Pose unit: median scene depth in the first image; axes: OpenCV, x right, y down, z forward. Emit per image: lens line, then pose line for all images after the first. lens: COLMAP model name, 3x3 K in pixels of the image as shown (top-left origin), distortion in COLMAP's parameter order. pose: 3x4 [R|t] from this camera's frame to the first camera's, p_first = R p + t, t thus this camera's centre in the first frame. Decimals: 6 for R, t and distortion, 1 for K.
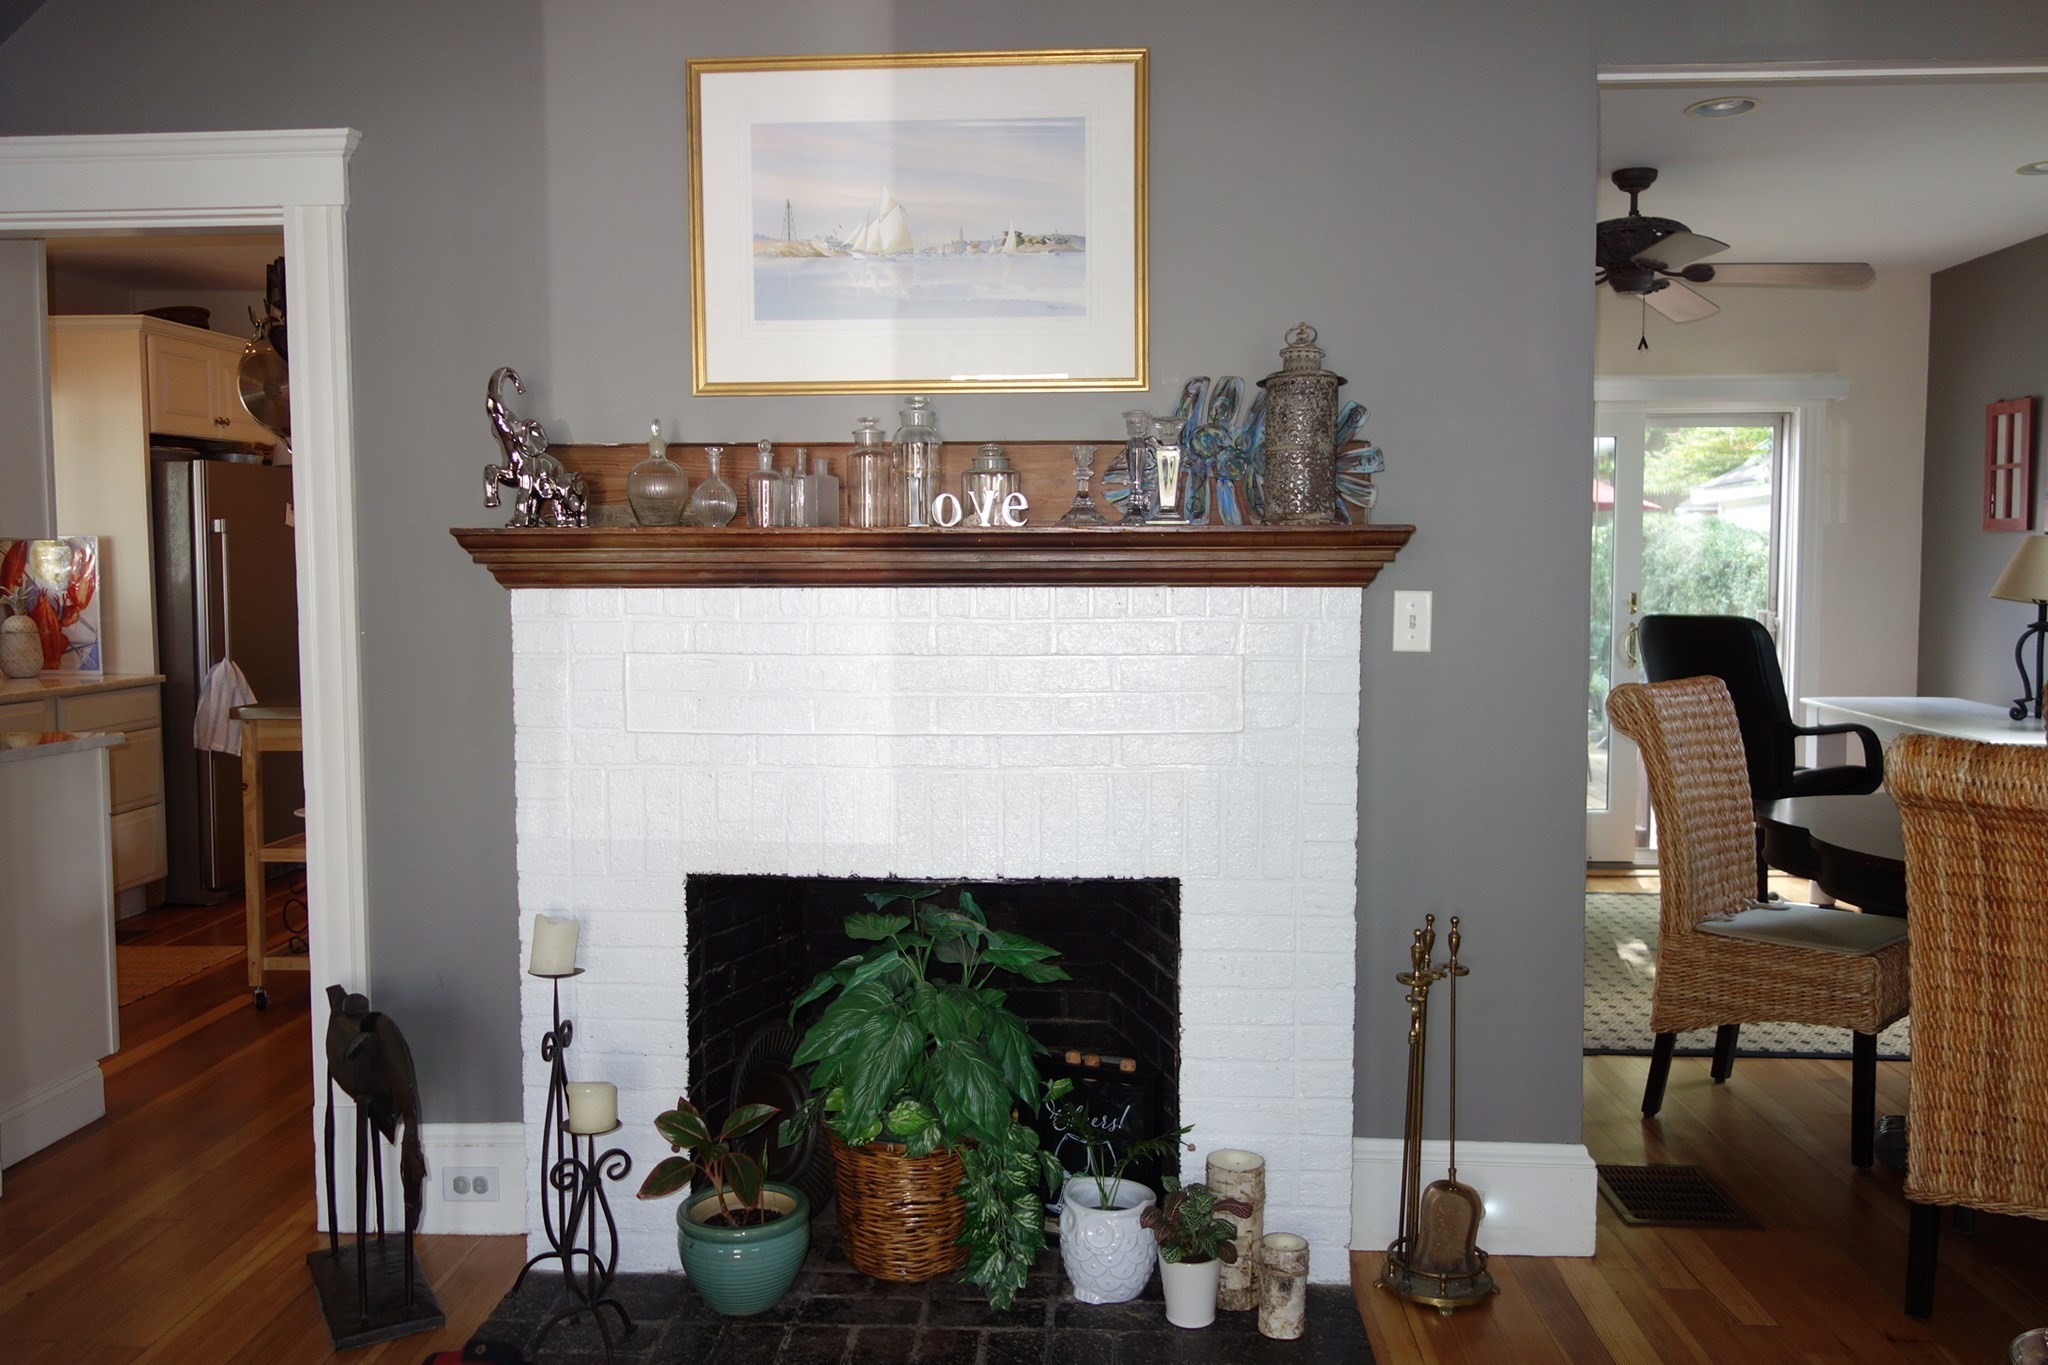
lens RADIAL K [[1632.3, 0, 1028.6], [0, 1632.3, 687.7], [0, 0, 1]] dist [-0.000509, -0.008913]
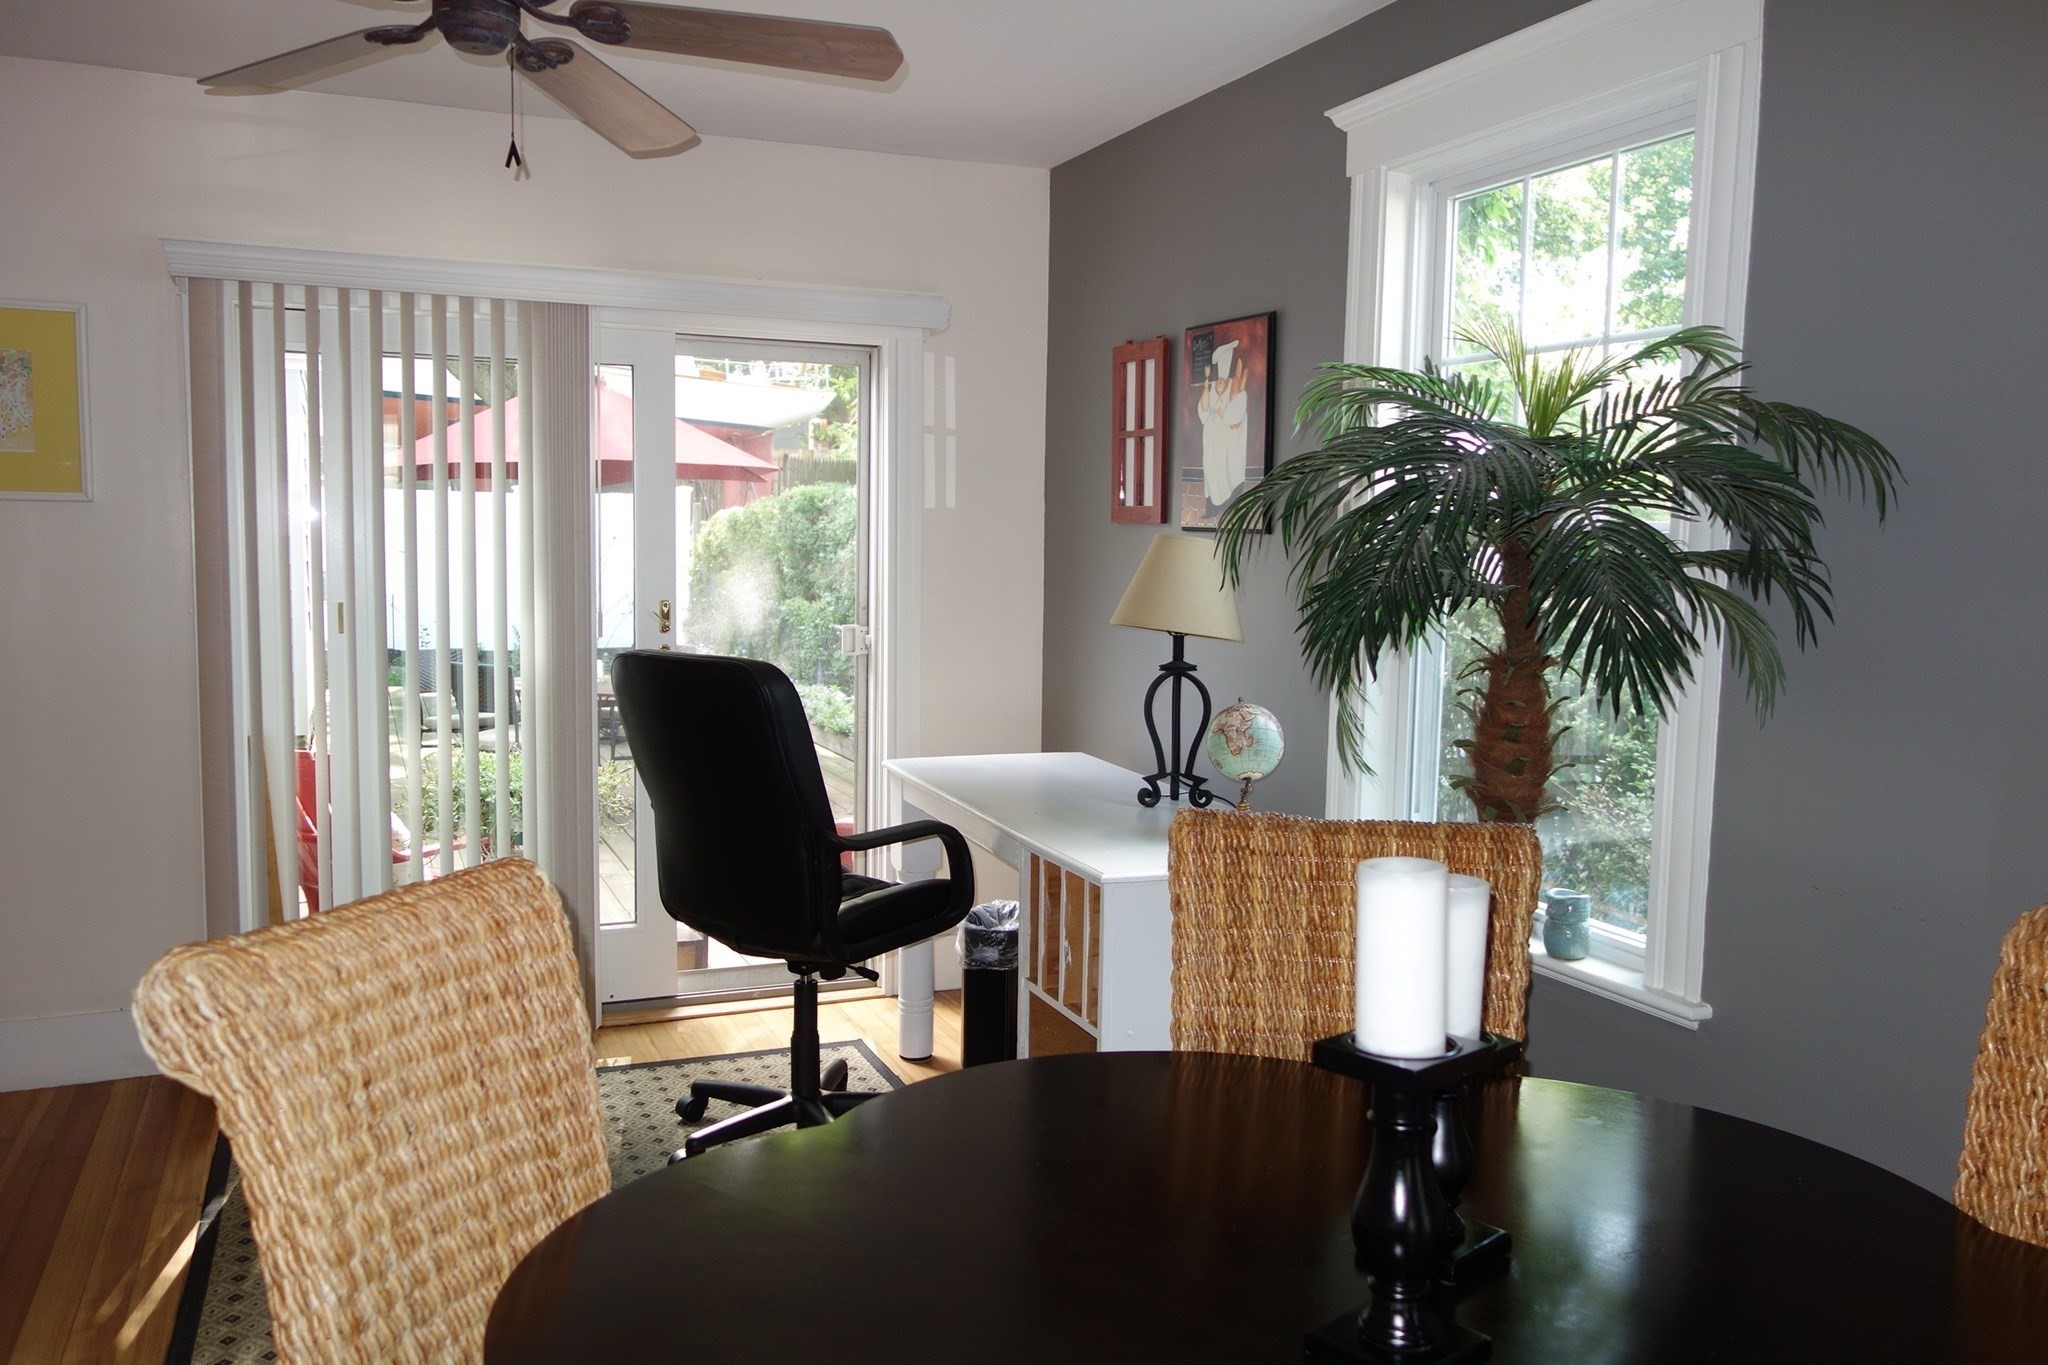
lens RADIAL K [[1632.3, 0, 1021.8], [0, 1632.3, 675.7], [0, 0, 1]] dist [-0.000509, -0.008913]
pose [[0.904587, -0.014889, 0.426030, 0.055142], [0.011823, 0.999882, 0.009839, -0.008398], [-0.426126, -0.003863, 0.904656, 0.083304]]
